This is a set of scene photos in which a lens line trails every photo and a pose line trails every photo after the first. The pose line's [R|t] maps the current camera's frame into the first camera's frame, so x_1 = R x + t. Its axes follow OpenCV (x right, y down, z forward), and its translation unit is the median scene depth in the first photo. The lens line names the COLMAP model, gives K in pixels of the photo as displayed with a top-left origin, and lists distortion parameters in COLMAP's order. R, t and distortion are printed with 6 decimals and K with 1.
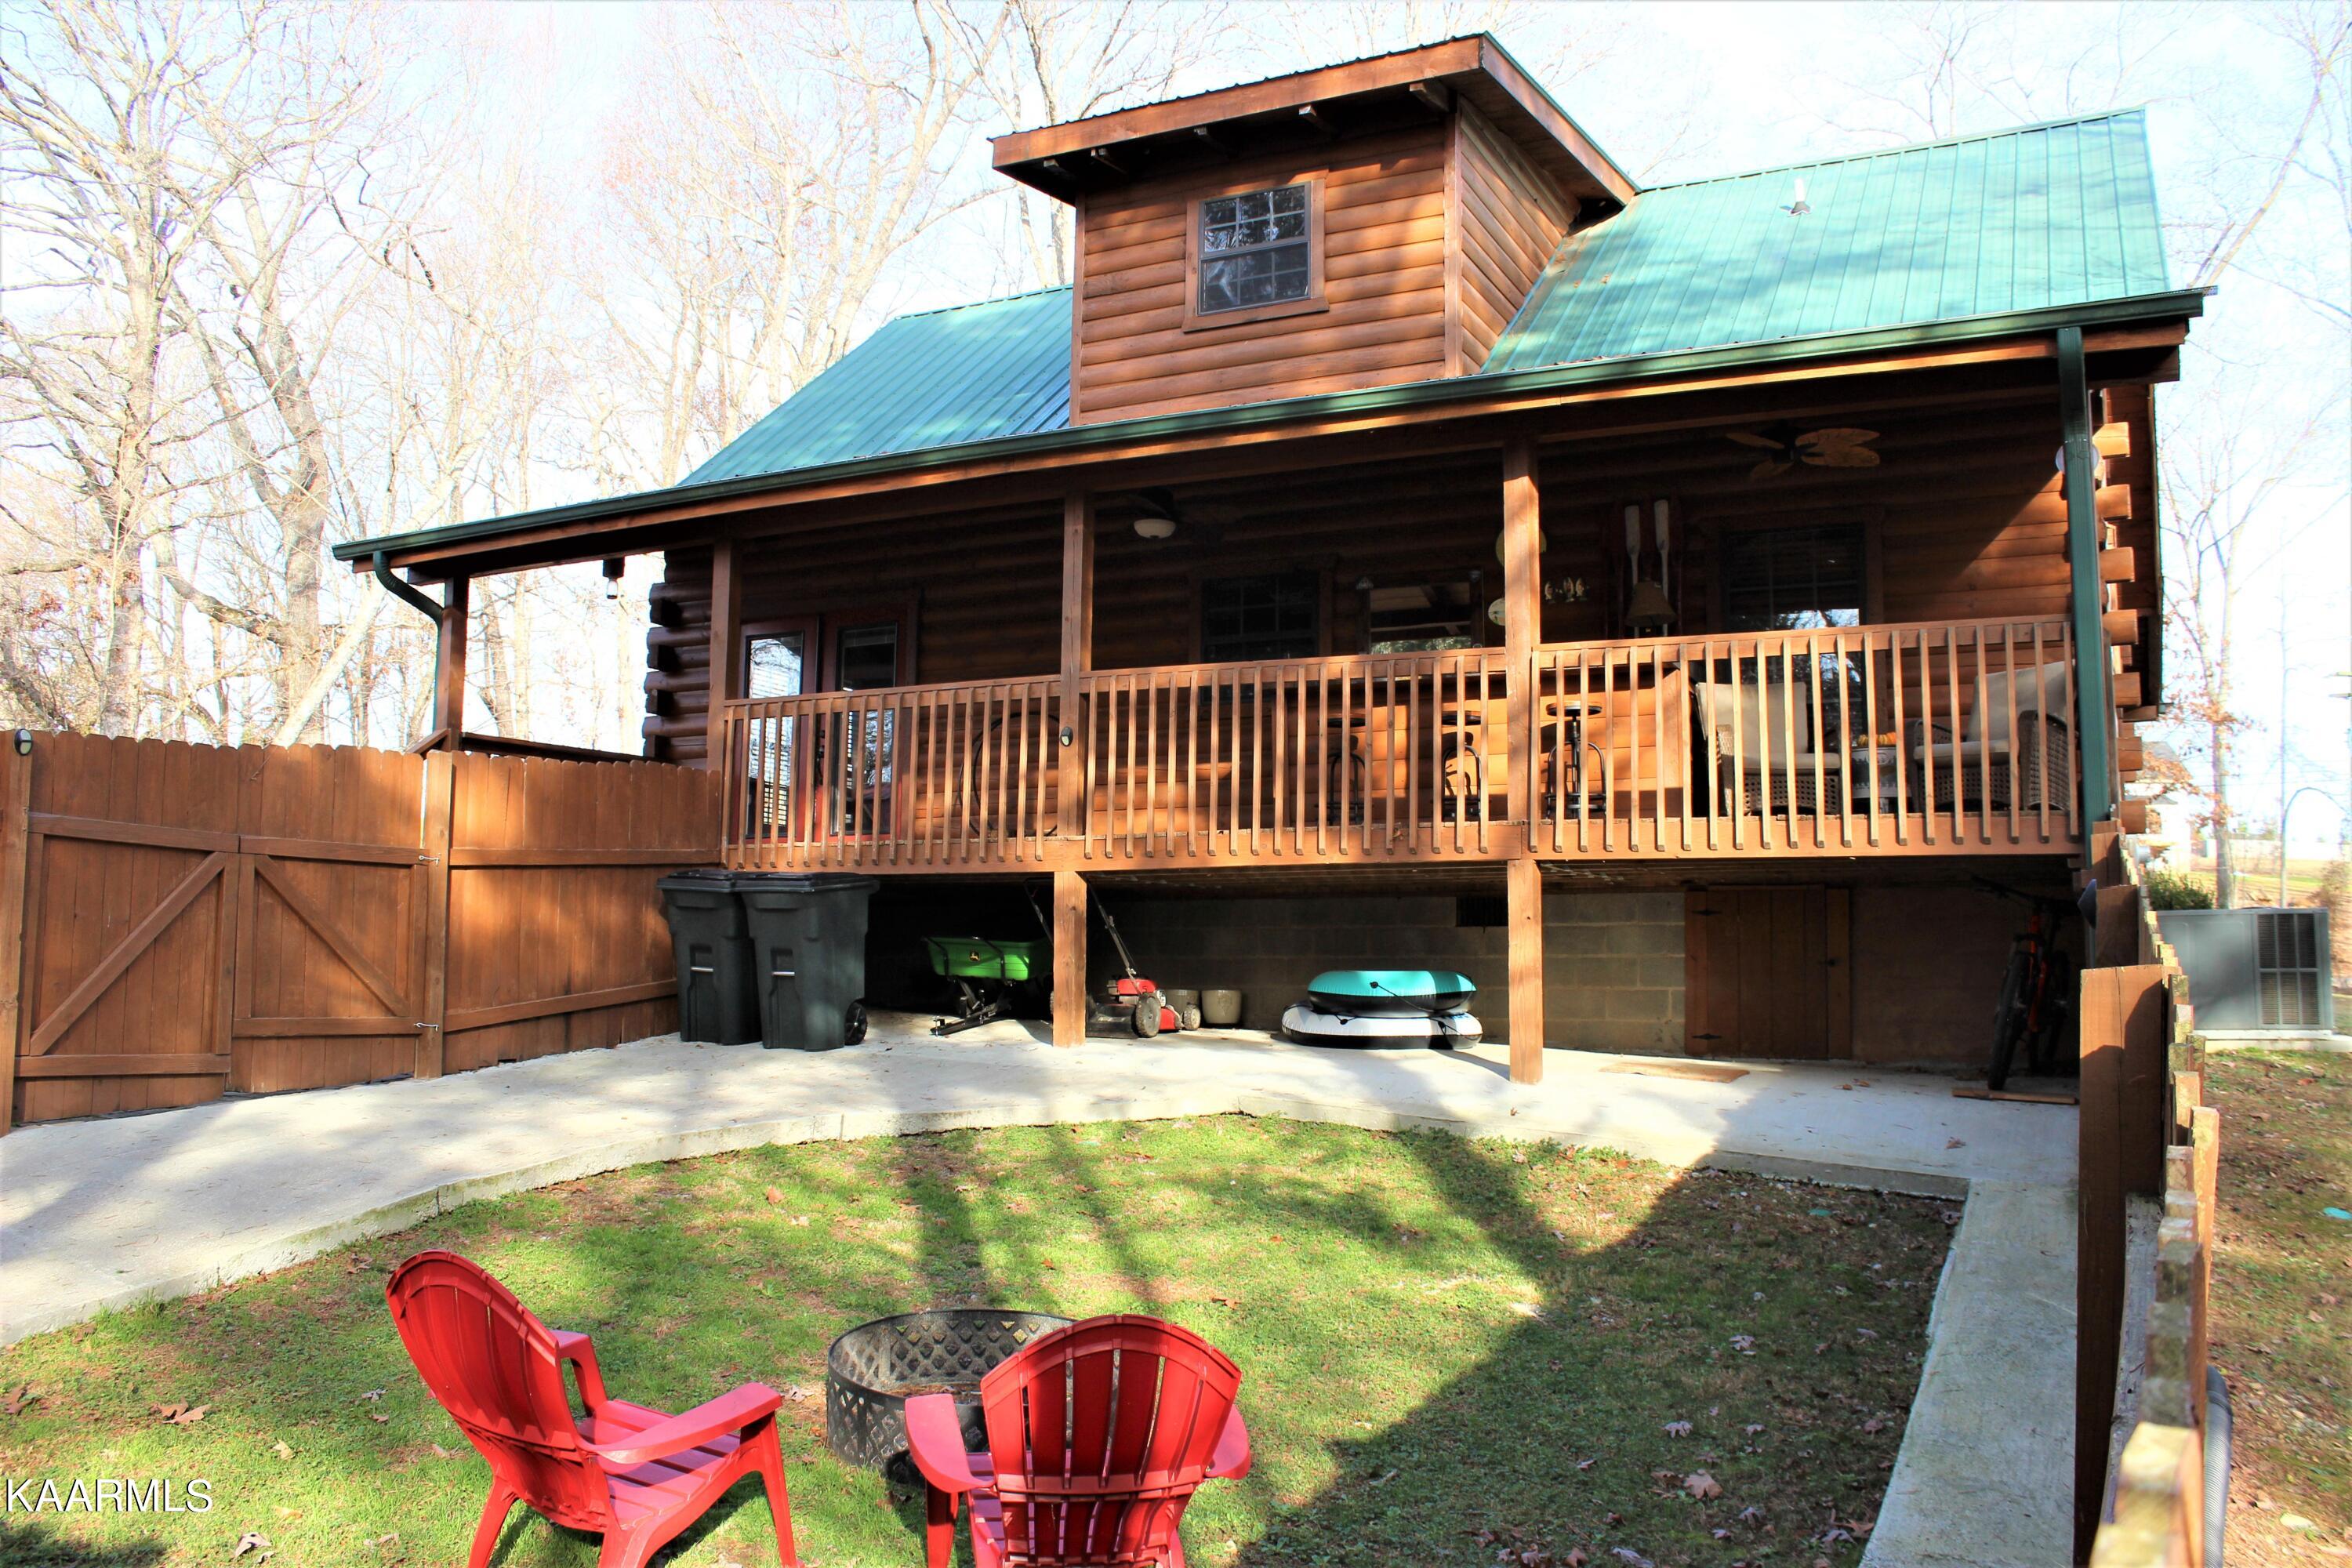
lens RADIAL K [[1951.7, 0, 1173.1], [0, 1951.7, 841.2], [0, 0, 1]] dist [-0.159728, 0.134320]
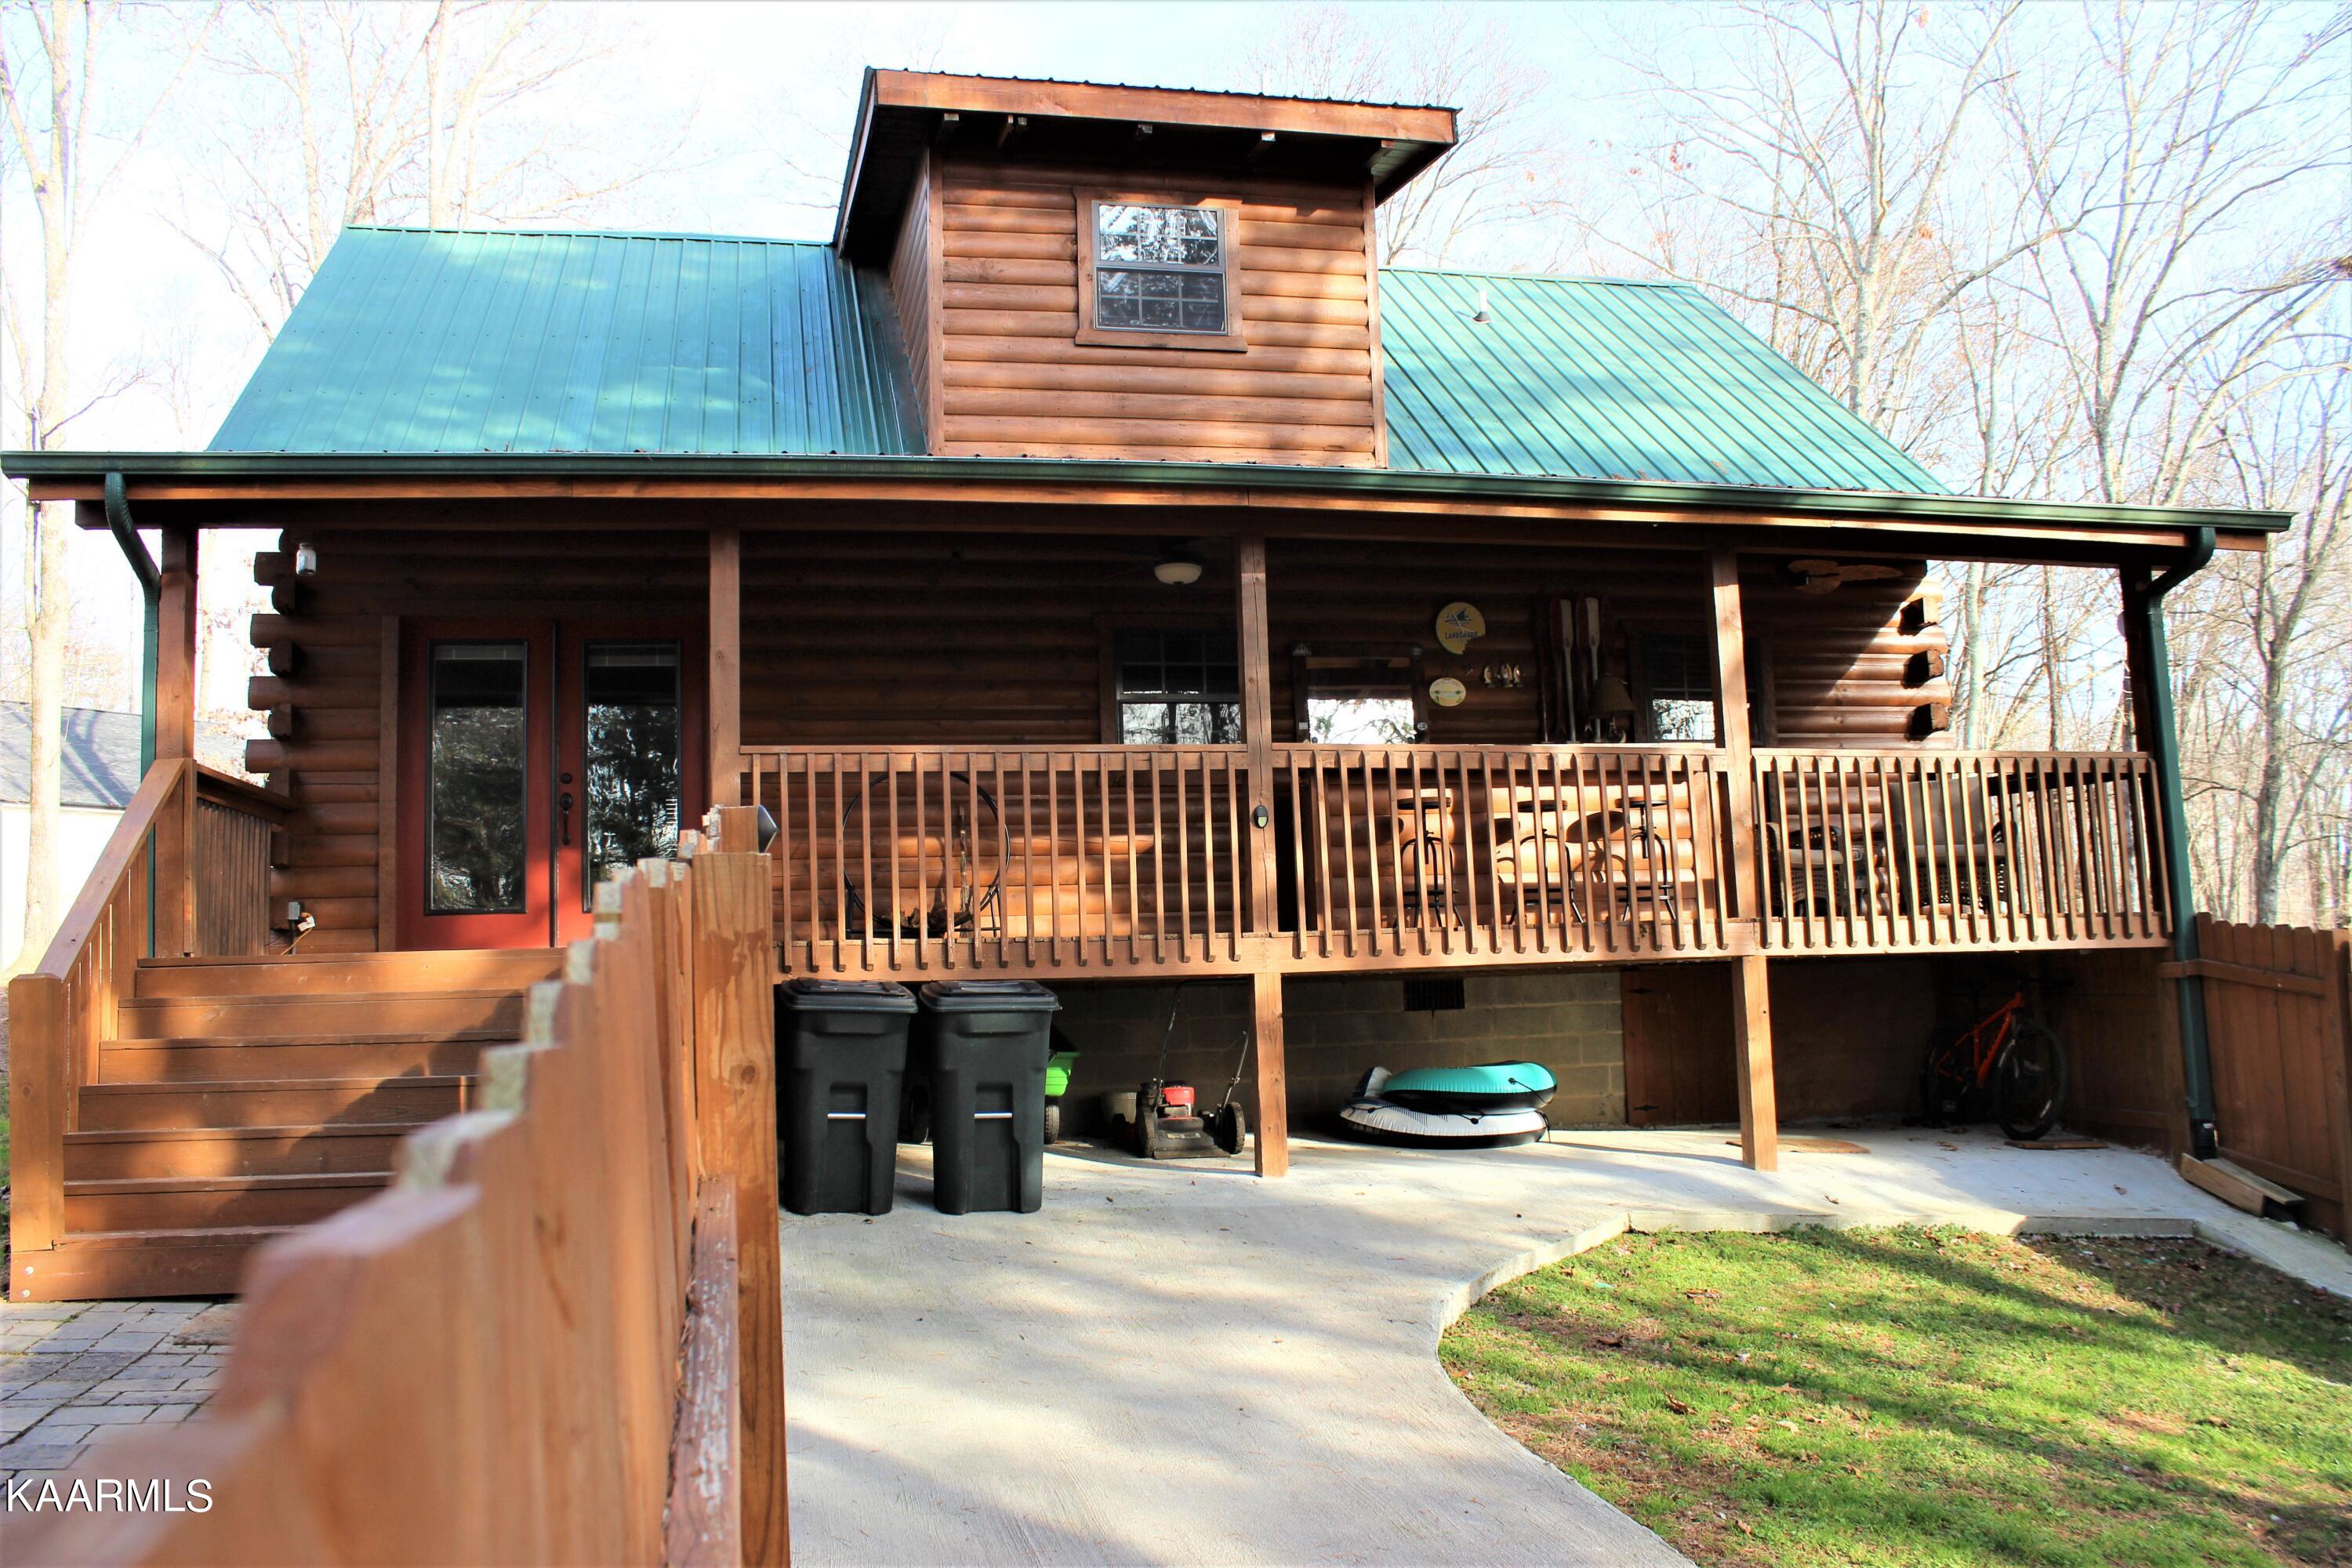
lens RADIAL K [[1951.7, 0, 1173.1], [0, 1951.7, 841.2], [0, 0, 1]] dist [-0.159728, 0.134320]
pose [[0.774142, 0.015109, 0.632832, -0.585150], [-0.009879, 0.999882, -0.011788, -0.029941], [-0.632935, 0.002874, 0.774200, 0.327083]]
